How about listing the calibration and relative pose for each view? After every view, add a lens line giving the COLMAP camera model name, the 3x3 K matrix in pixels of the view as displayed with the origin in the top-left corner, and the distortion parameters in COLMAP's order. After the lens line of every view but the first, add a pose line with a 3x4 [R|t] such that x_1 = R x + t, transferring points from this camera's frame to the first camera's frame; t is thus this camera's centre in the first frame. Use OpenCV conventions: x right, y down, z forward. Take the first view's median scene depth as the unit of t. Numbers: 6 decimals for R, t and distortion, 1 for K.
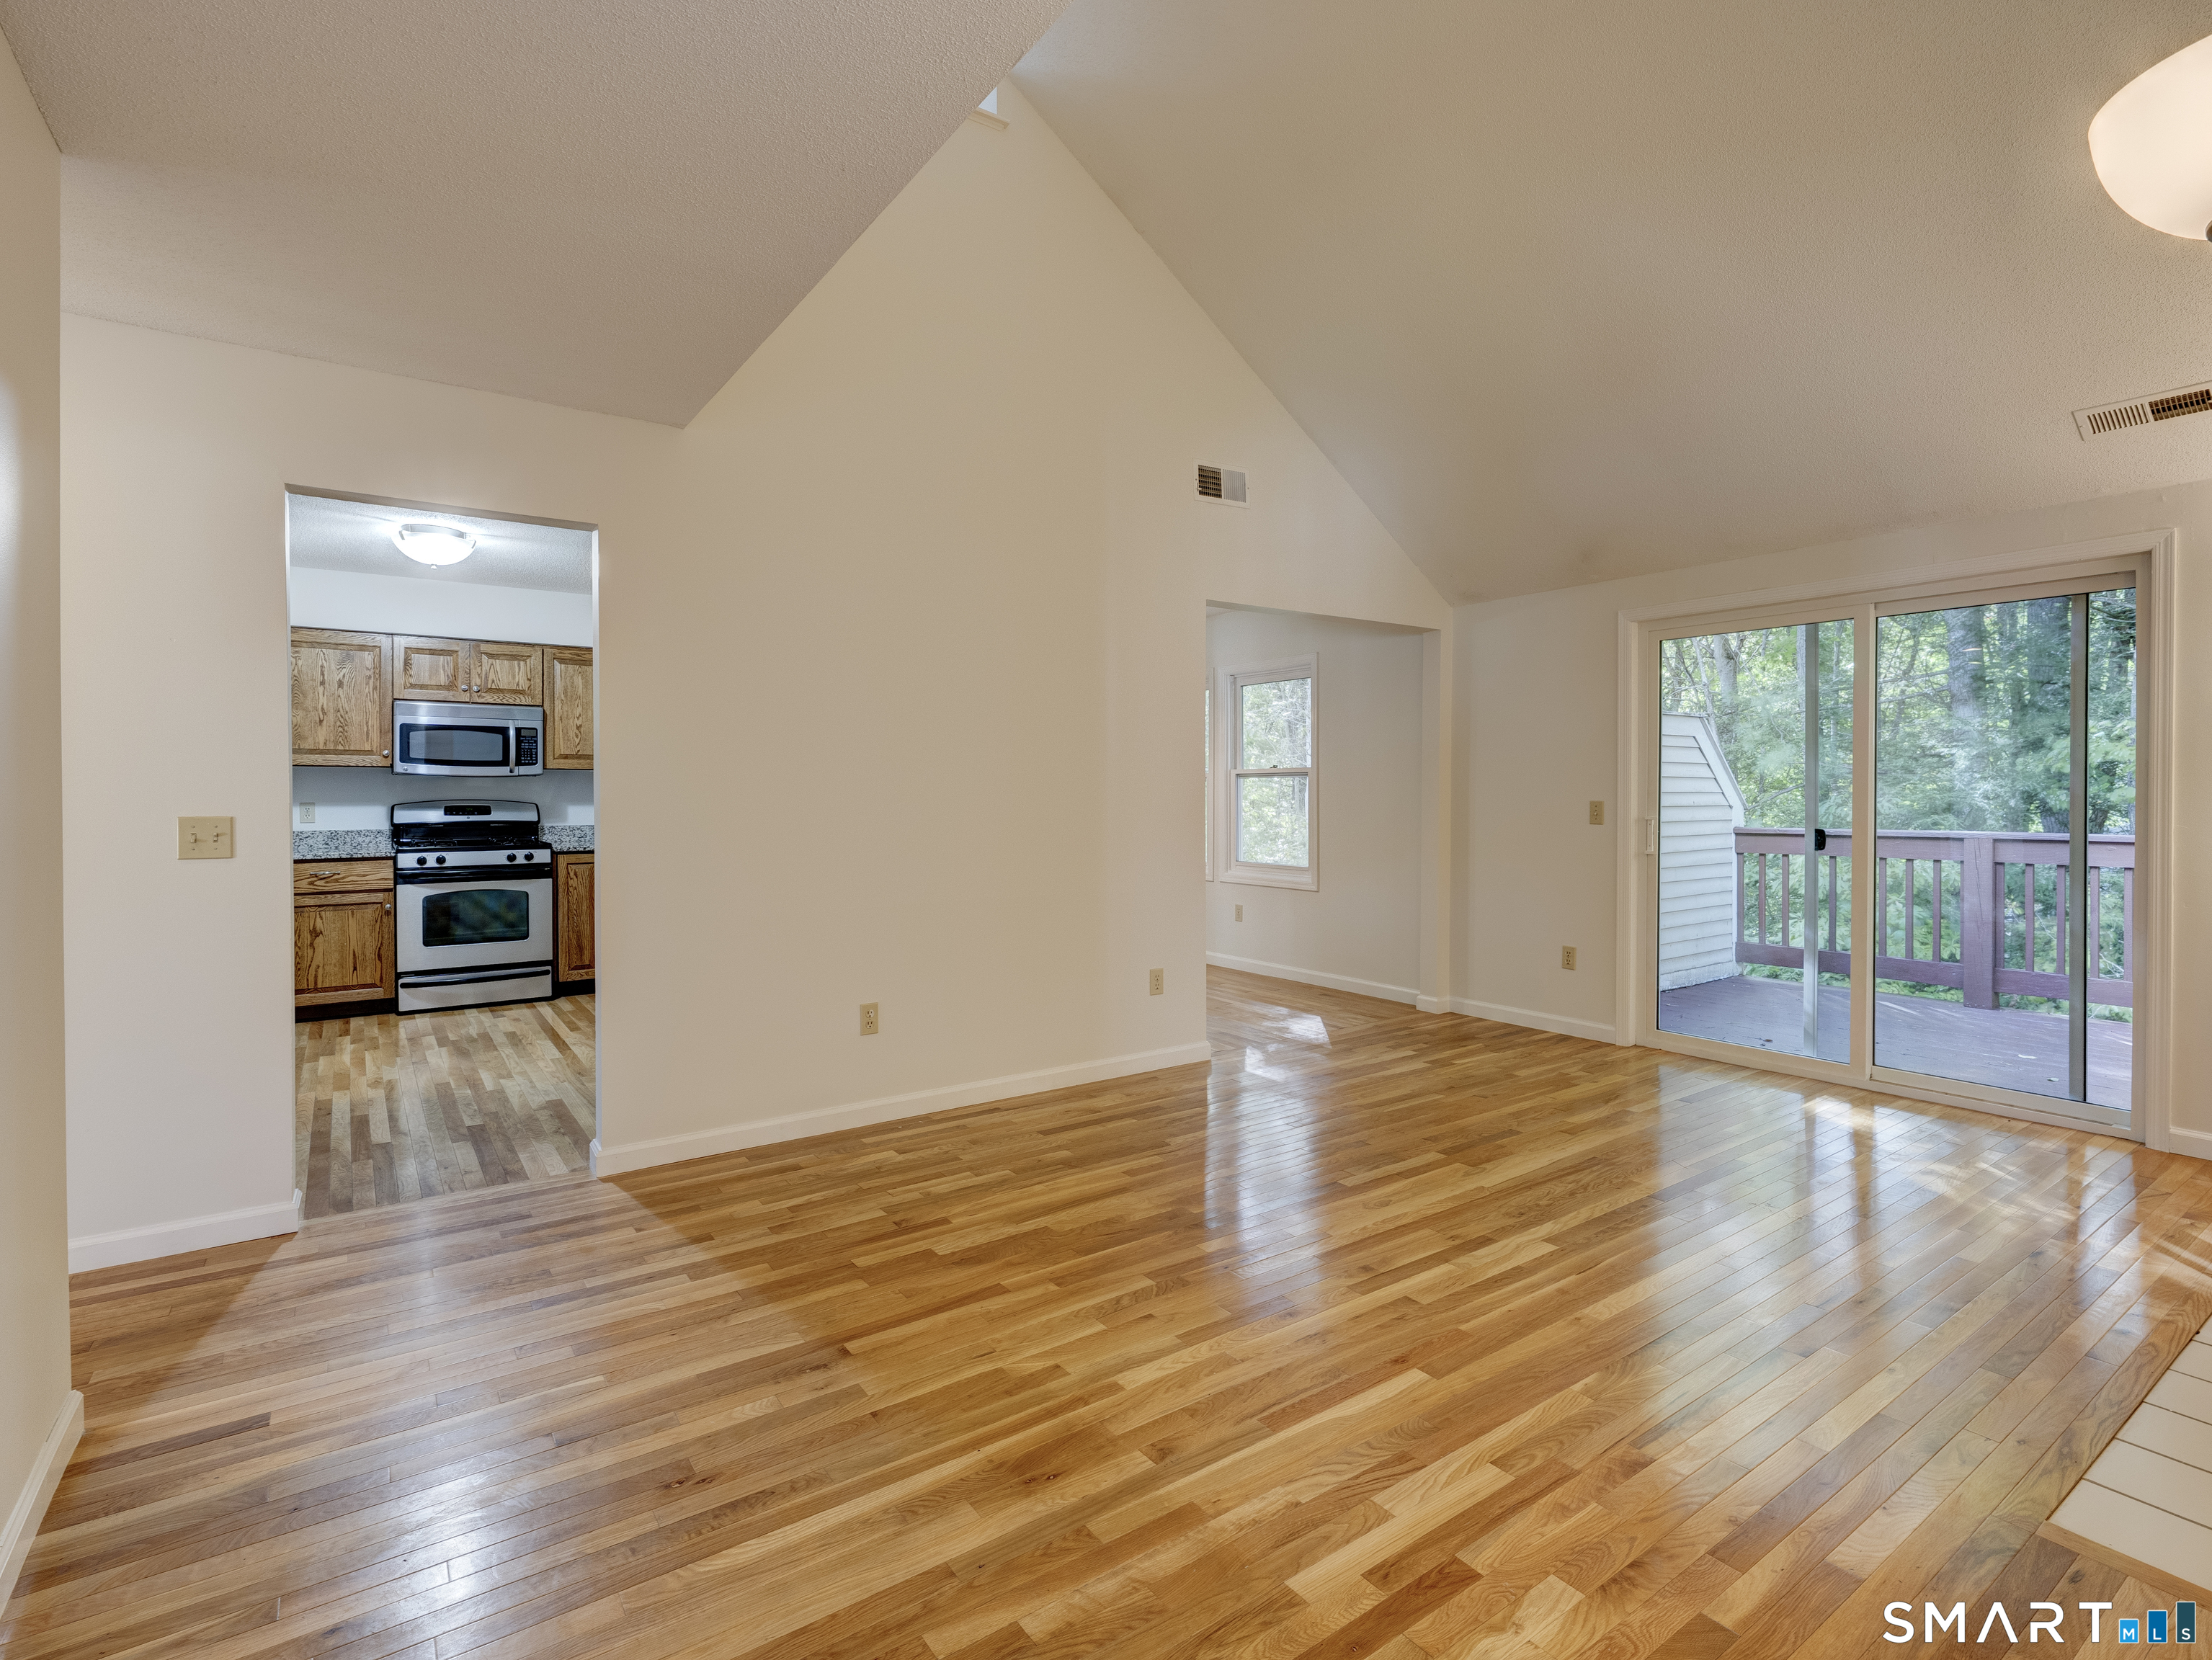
lens RADIAL K [[1080.0, 0, 1111.3], [0, 1080.0, 803.6], [0, 0, 1]] dist [-0.002031, 0.000075]
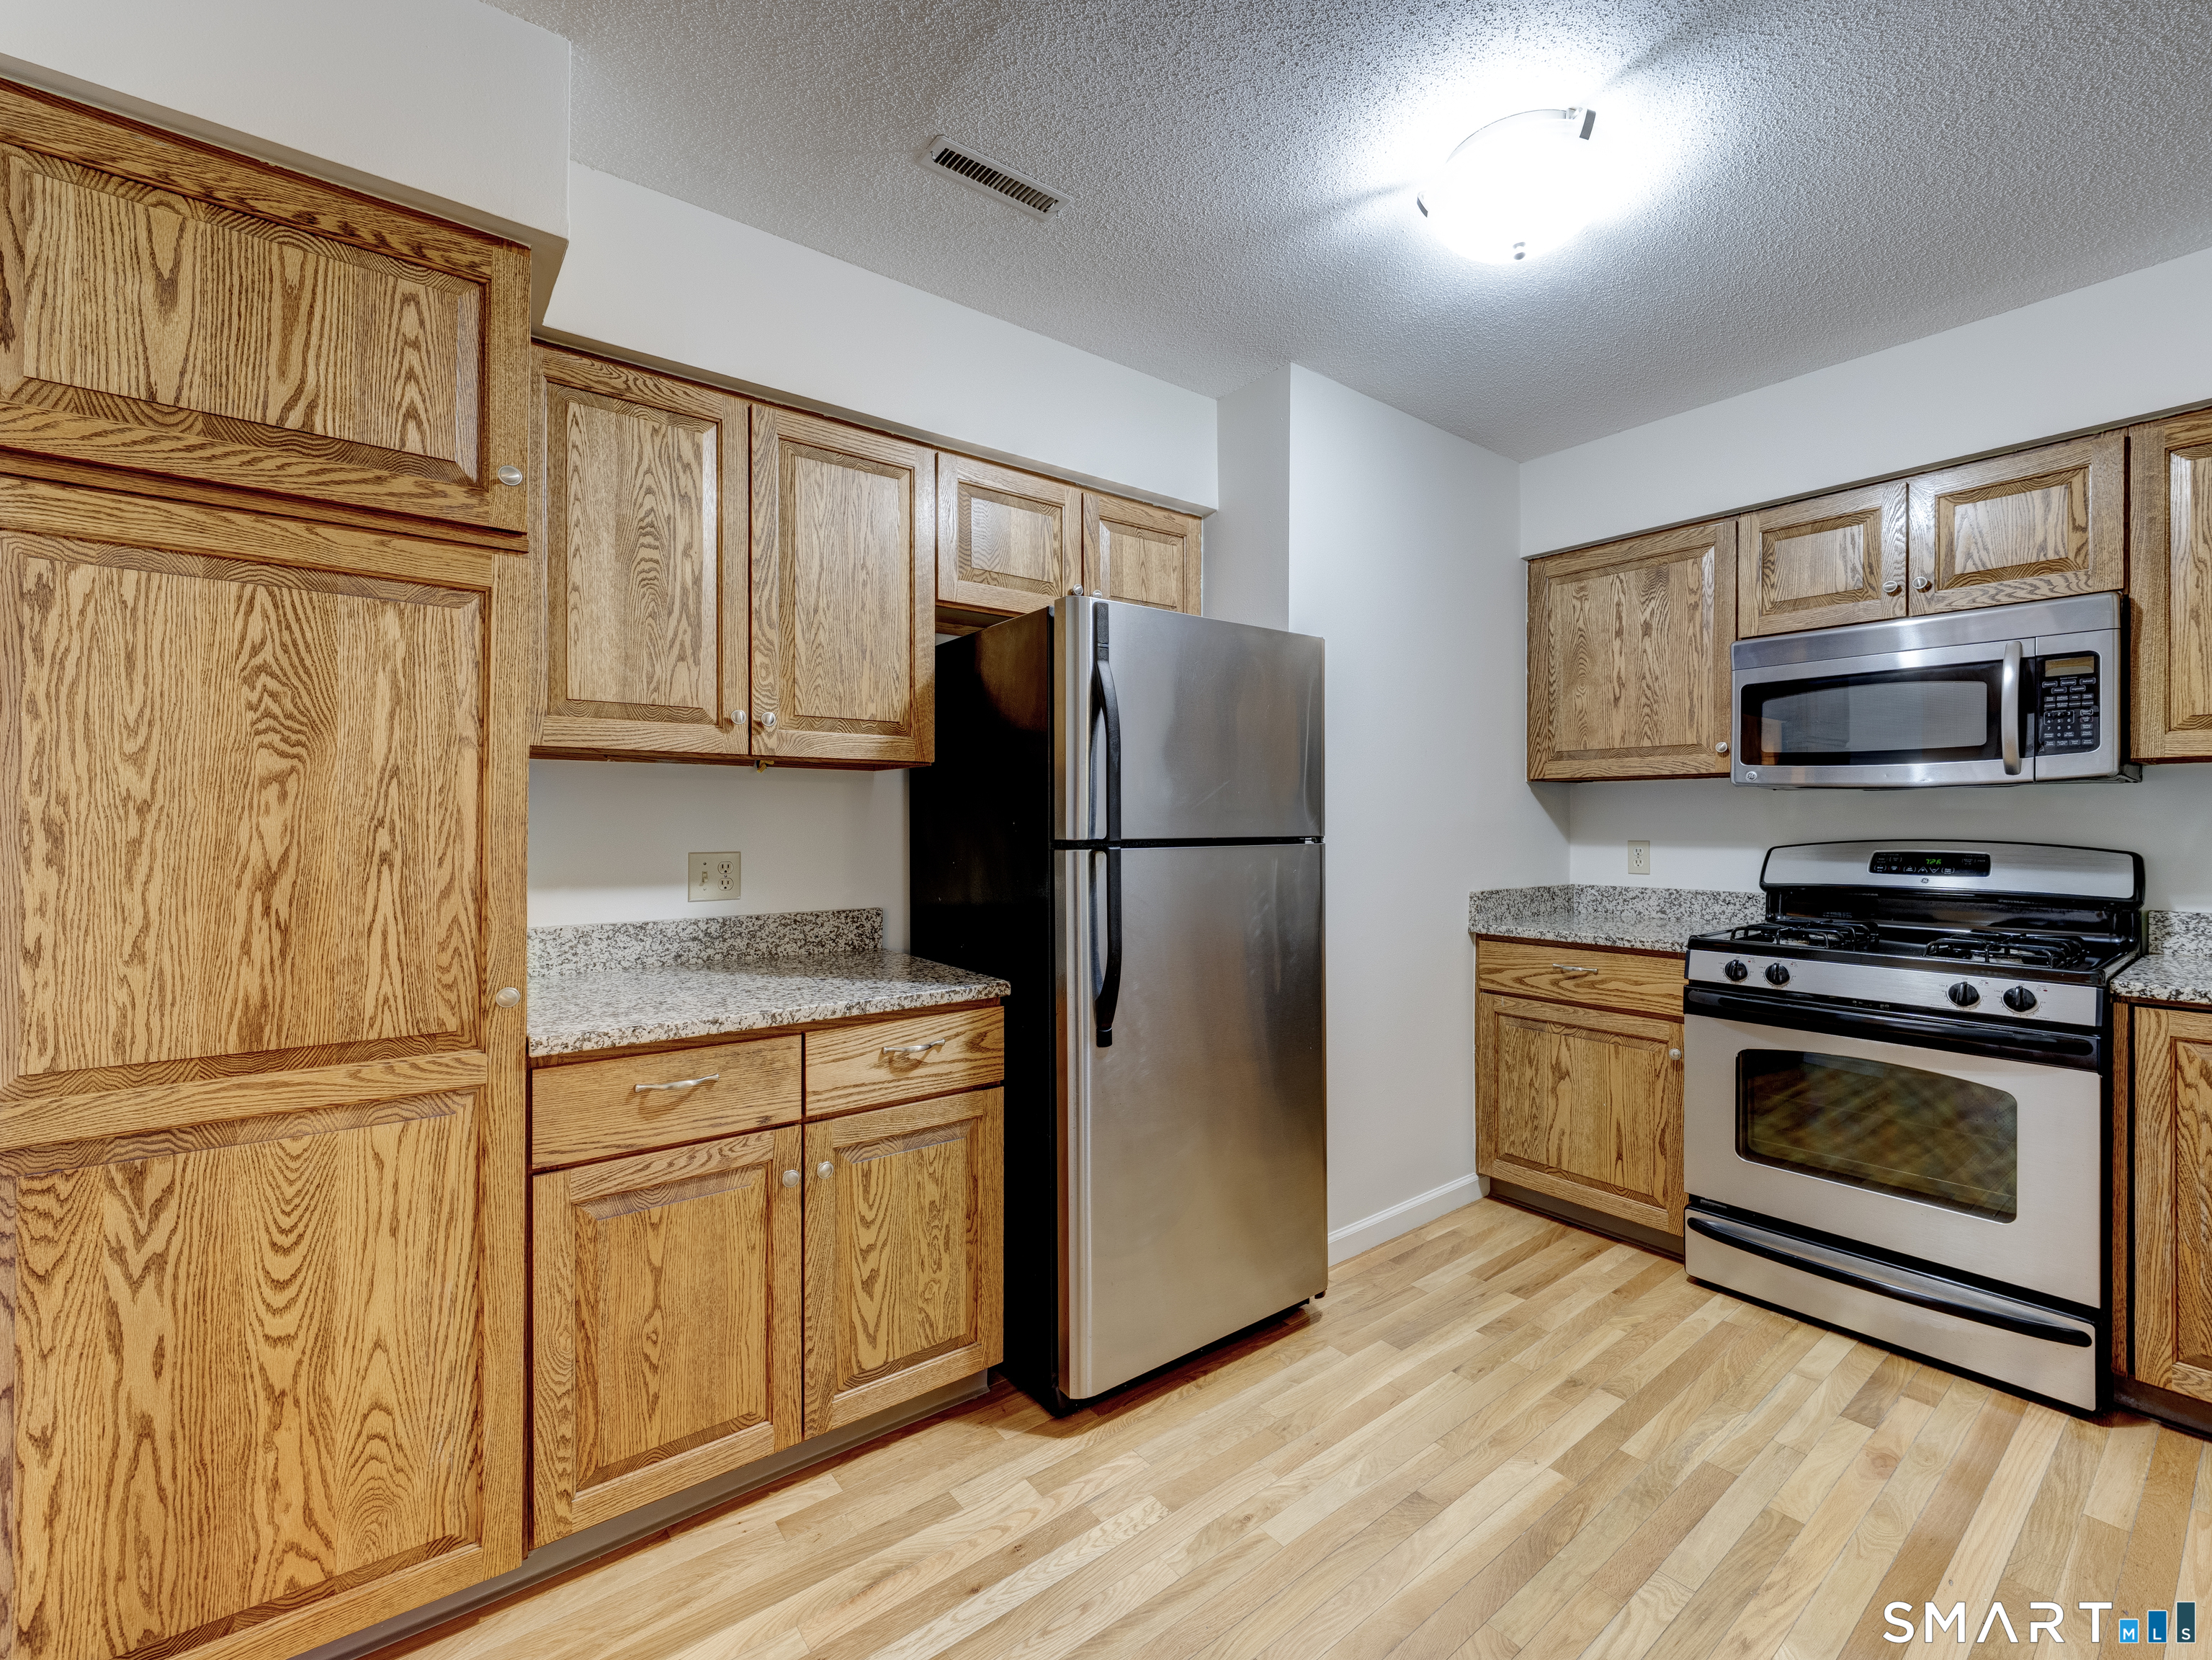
lens RADIAL K [[923.6, 0, 1098.4], [0, 923.6, 821.2], [0, 0, 1]] dist [-0.007103, 0.000291]
pose [[0.038984, -0.000707, -0.999240, -0.255544], [-0.011128, 0.999937, -0.001141, -0.008069], [0.999178, 0.011164, 0.038974, 0.715008]]
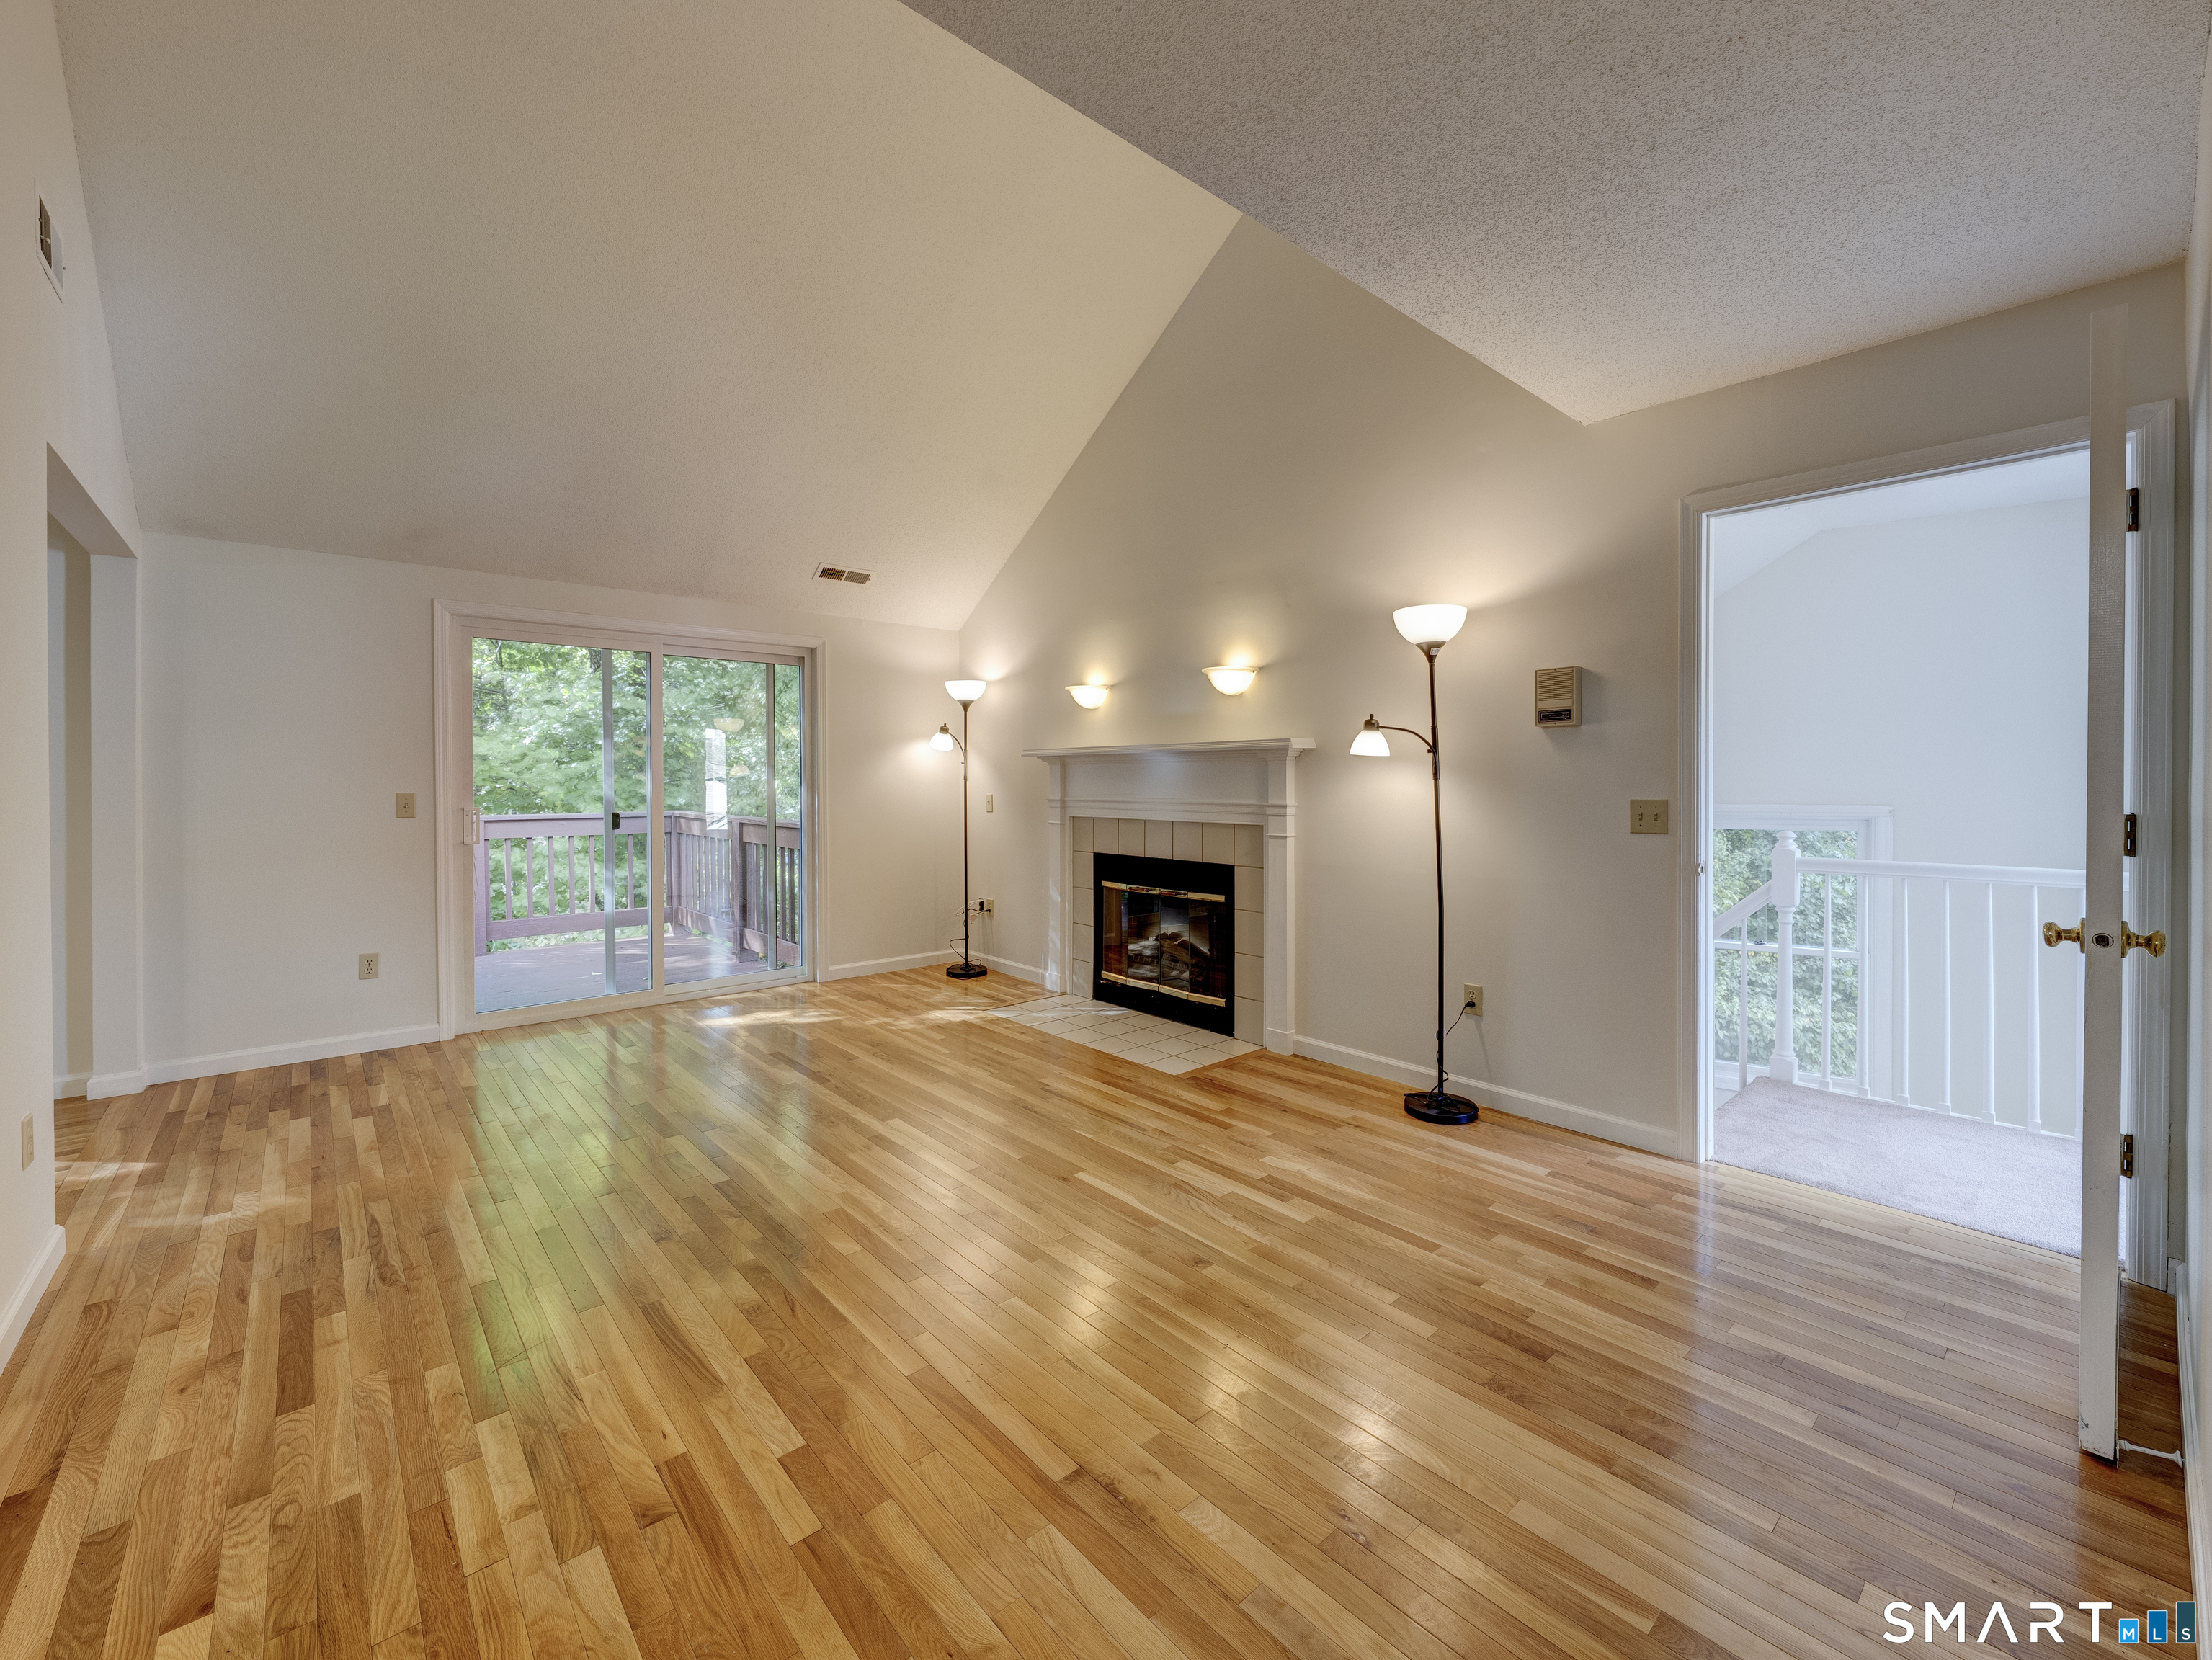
lens RADIAL K [[921.1, 0, 1106.9], [0, 921.1, 786.0], [0, 0, 1]] dist [-0.010293, -0.000134]
pose [[-0.109510, -0.005755, 0.993969, -0.367192], [0.012208, 0.999900, 0.007135, -0.006234], [-0.993911, 0.012915, -0.109428, 0.411808]]
